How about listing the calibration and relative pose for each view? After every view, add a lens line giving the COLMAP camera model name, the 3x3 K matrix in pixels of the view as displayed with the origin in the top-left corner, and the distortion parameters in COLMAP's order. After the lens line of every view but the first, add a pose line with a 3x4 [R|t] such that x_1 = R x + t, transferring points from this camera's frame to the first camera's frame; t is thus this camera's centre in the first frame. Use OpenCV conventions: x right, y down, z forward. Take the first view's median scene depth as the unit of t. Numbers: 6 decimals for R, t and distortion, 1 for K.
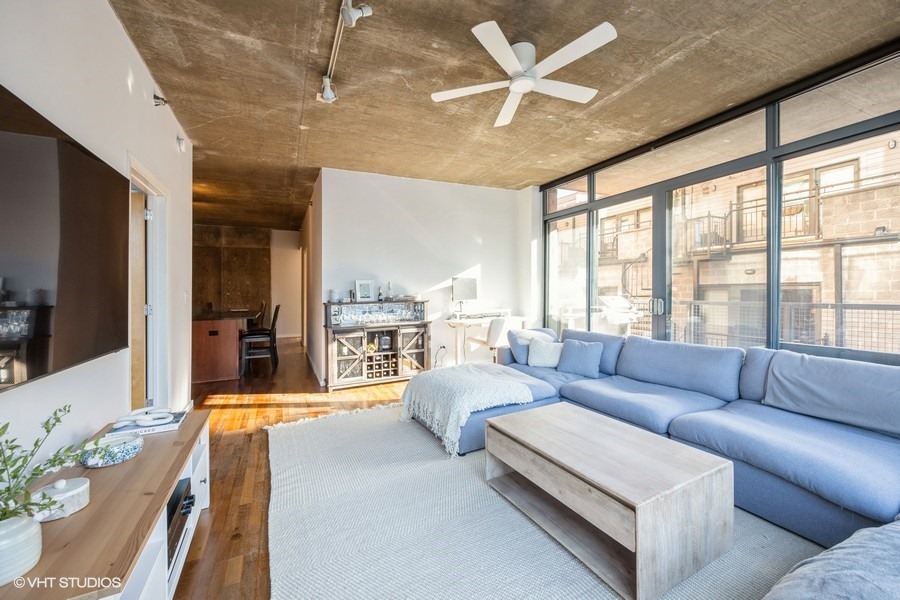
lens RADIAL K [[353.0, 0, 464.9], [0, 353.0, 286.8], [0, 0, 1]] dist [-0.000666, -0.000029]
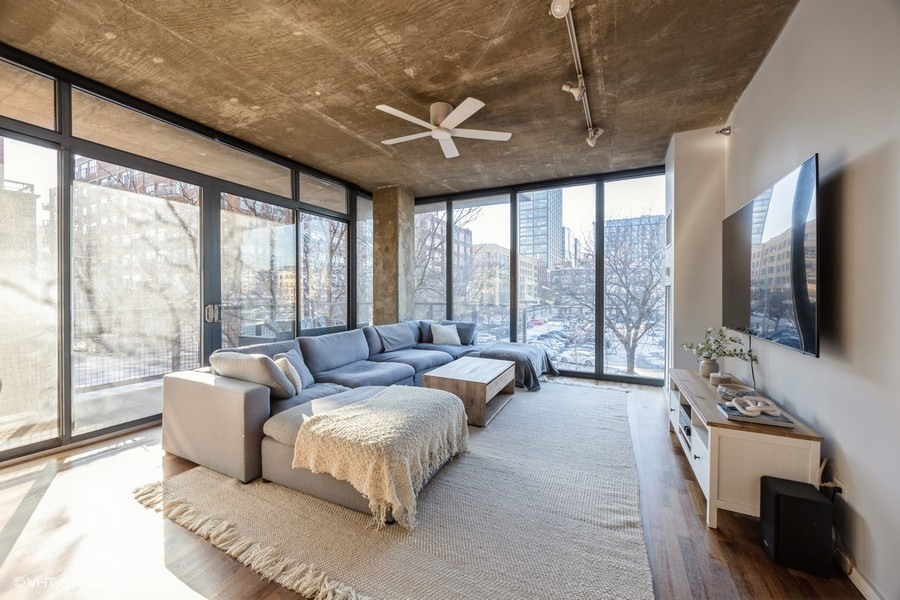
lens RADIAL K [[346.9, 0, 450.0], [0, 346.9, 300.0], [0, 0, 1]] dist [-0.001695, -0.000086]
pose [[-0.586298, -0.003413, 0.810088, -0.558429], [-0.002947, 0.999993, 0.002080, 0.016729], [-0.810090, -0.001168, -0.586304, 1.088850]]
